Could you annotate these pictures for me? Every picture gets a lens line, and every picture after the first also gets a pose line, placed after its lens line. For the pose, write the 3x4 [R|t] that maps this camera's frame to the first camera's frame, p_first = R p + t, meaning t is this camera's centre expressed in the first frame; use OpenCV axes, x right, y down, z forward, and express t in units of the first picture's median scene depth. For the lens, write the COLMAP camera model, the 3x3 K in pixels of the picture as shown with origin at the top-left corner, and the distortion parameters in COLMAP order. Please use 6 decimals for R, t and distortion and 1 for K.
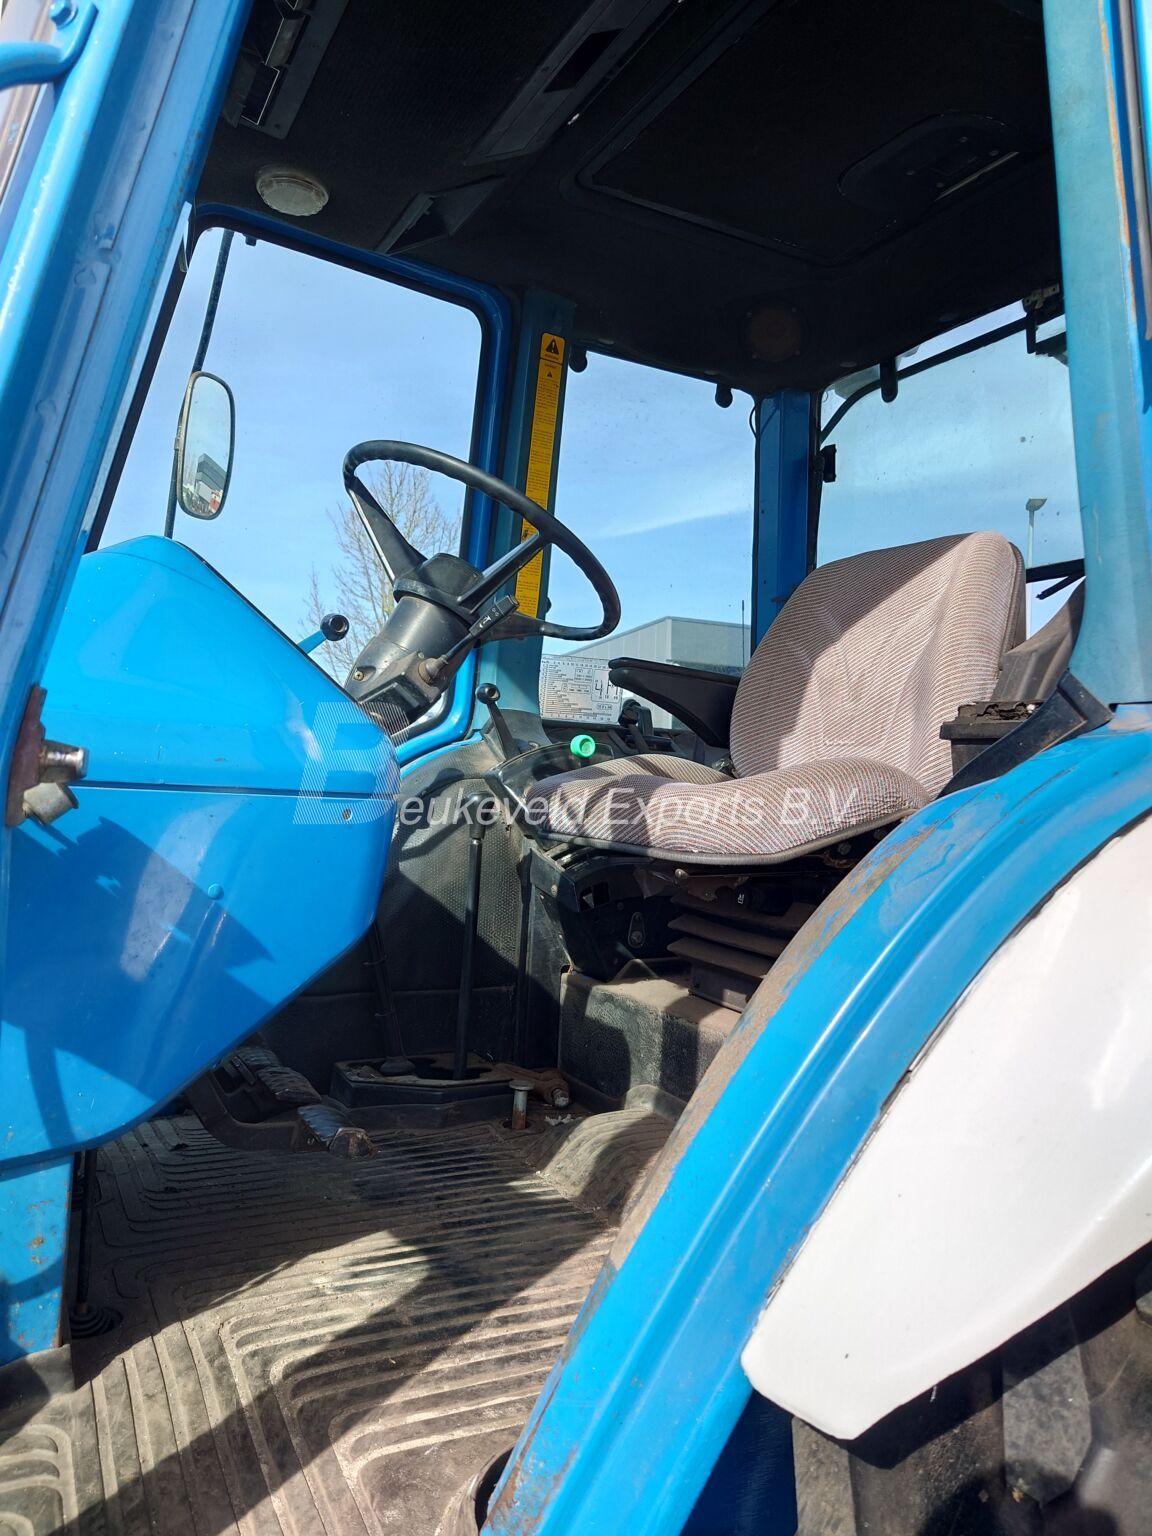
lens RADIAL K [[1133.6, 0, 551.4], [0, 1133.6, 773.6], [0, 0, 1]] dist [-0.032483, 0.057369]
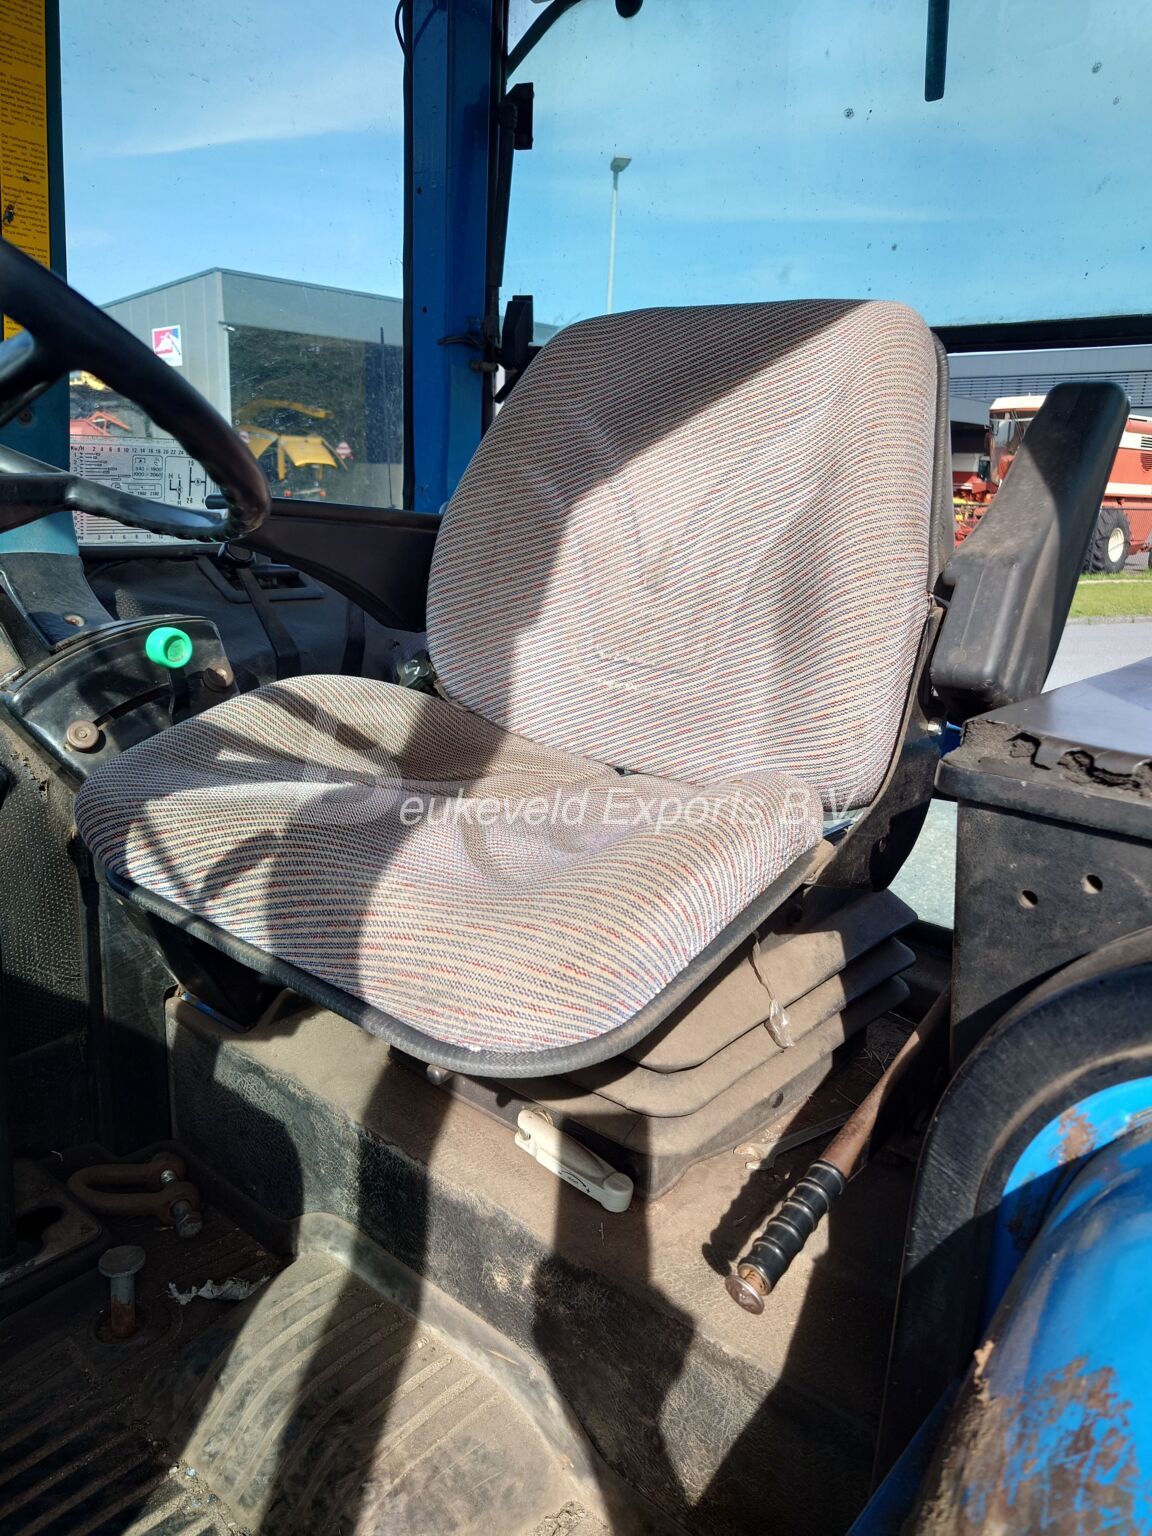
lens RADIAL K [[1133.6, 0, 551.4], [0, 1133.6, 773.6], [0, 0, 1]] dist [-0.032483, 0.057369]
pose [[0.930727, -0.100721, 0.351573, 0.000871], [-0.002215, 0.959757, 0.280822, -0.123614], [-0.365709, -0.262147, 0.893048, 0.416187]]
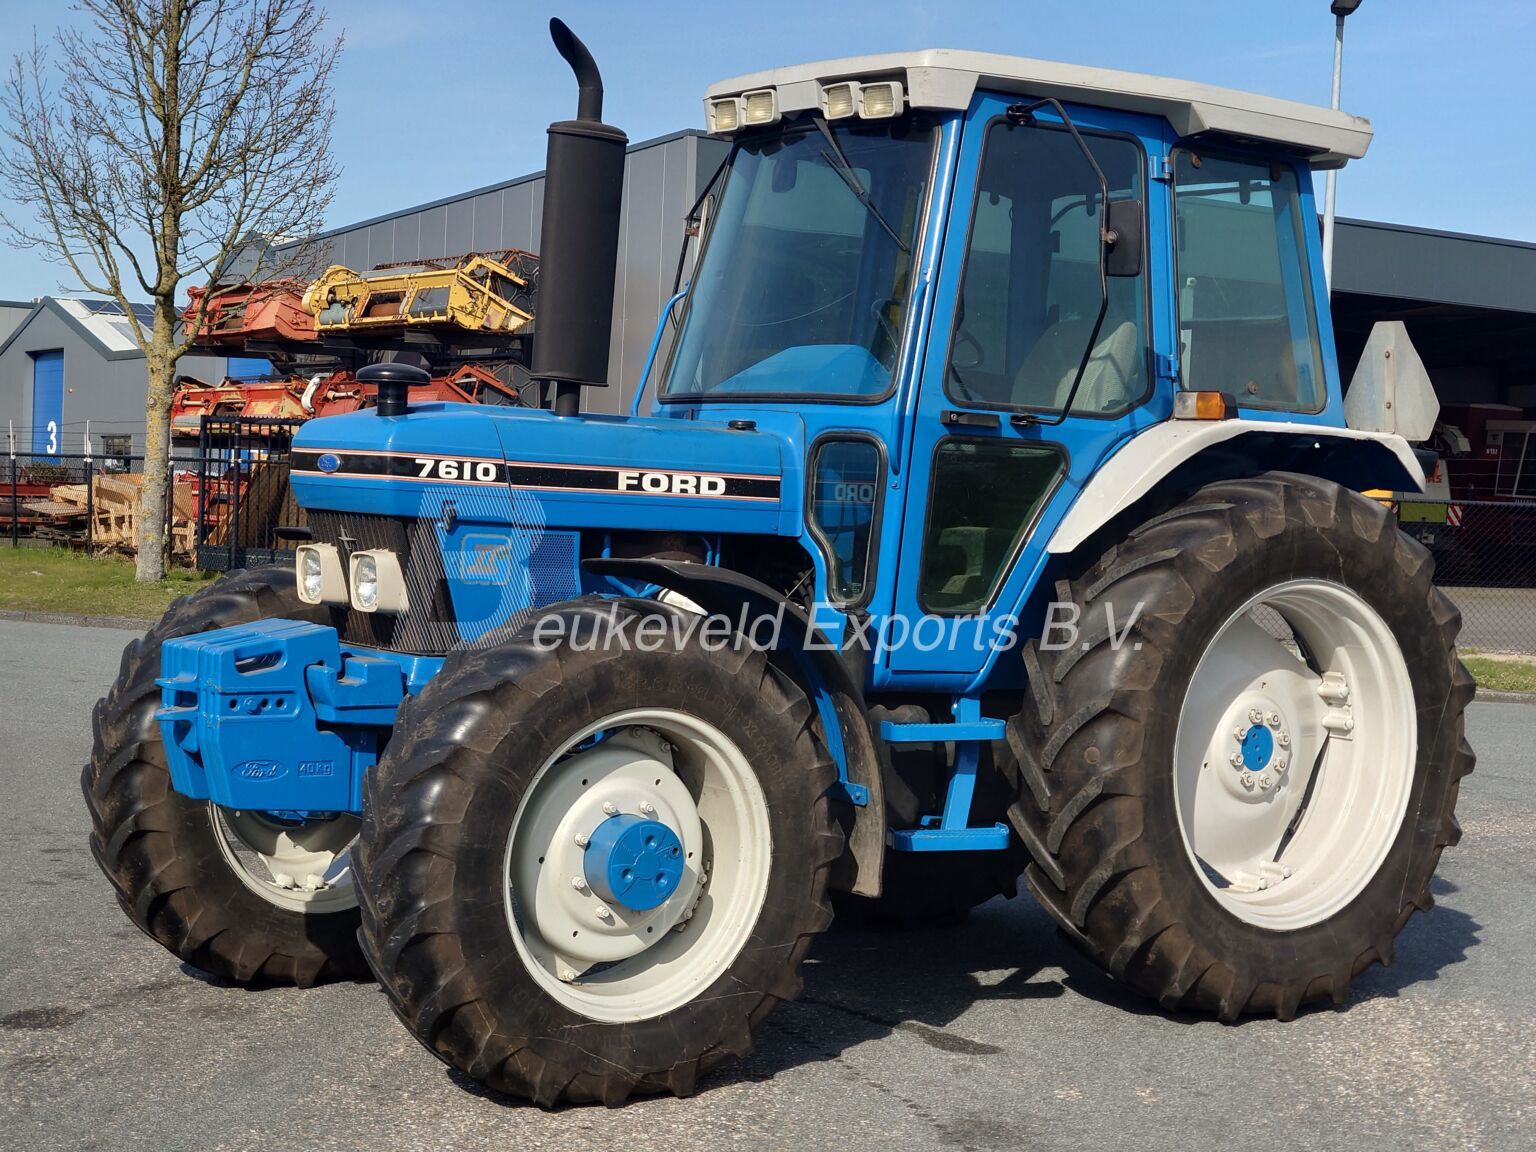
lens RADIAL K [[3269.1, 0, 768.0], [0, 3269.1, 576.0], [0, 0, 1]] dist [-0.026396, -0.172704]
pose [[0.983546, 0.004848, 0.180594, -1.311413], [-0.011417, 0.999310, 0.035354, 0.066933], [-0.180298, -0.036835, 0.982922, -4.641367]]
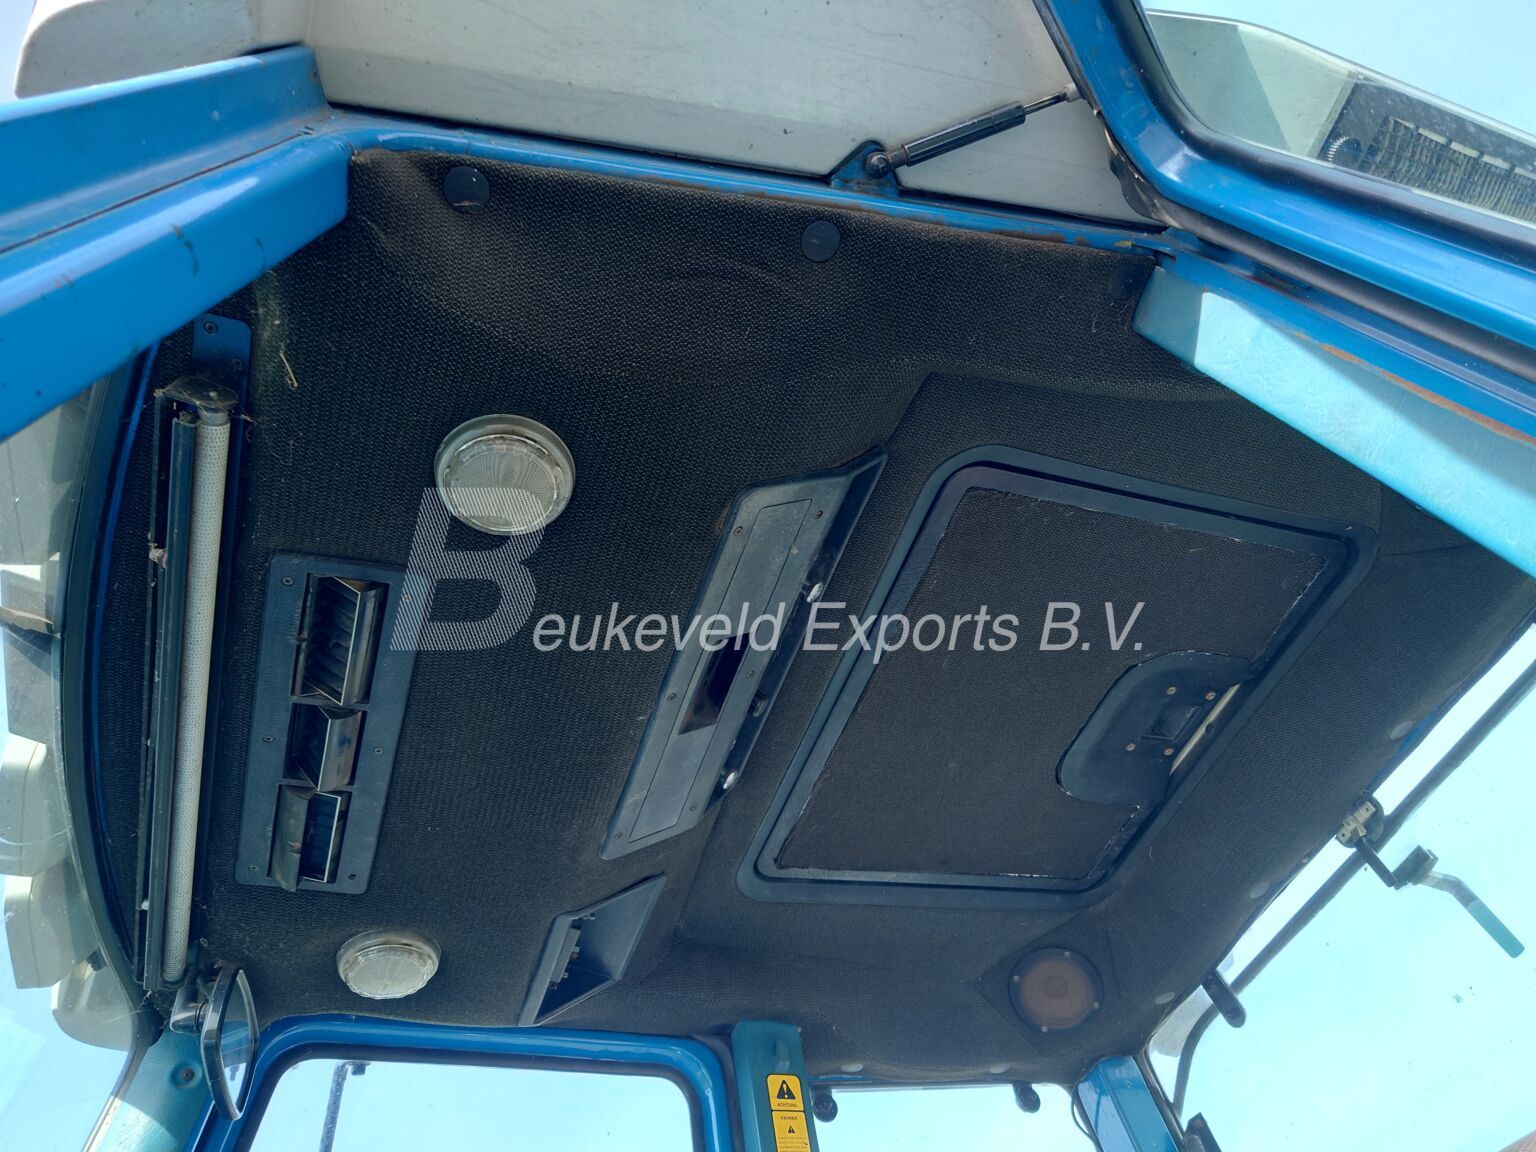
lens RADIAL K [[1133.6, 0, 789.1], [0, 1133.6, 573.9], [0, 0, 1]] dist [-0.032483, 0.057369]
pose [[0.958873, -0.254460, 0.125746, -0.003246], [0.260744, 0.614679, -0.744434, -0.044871], [0.112135, 0.746606, 0.655748, 0.307991]]
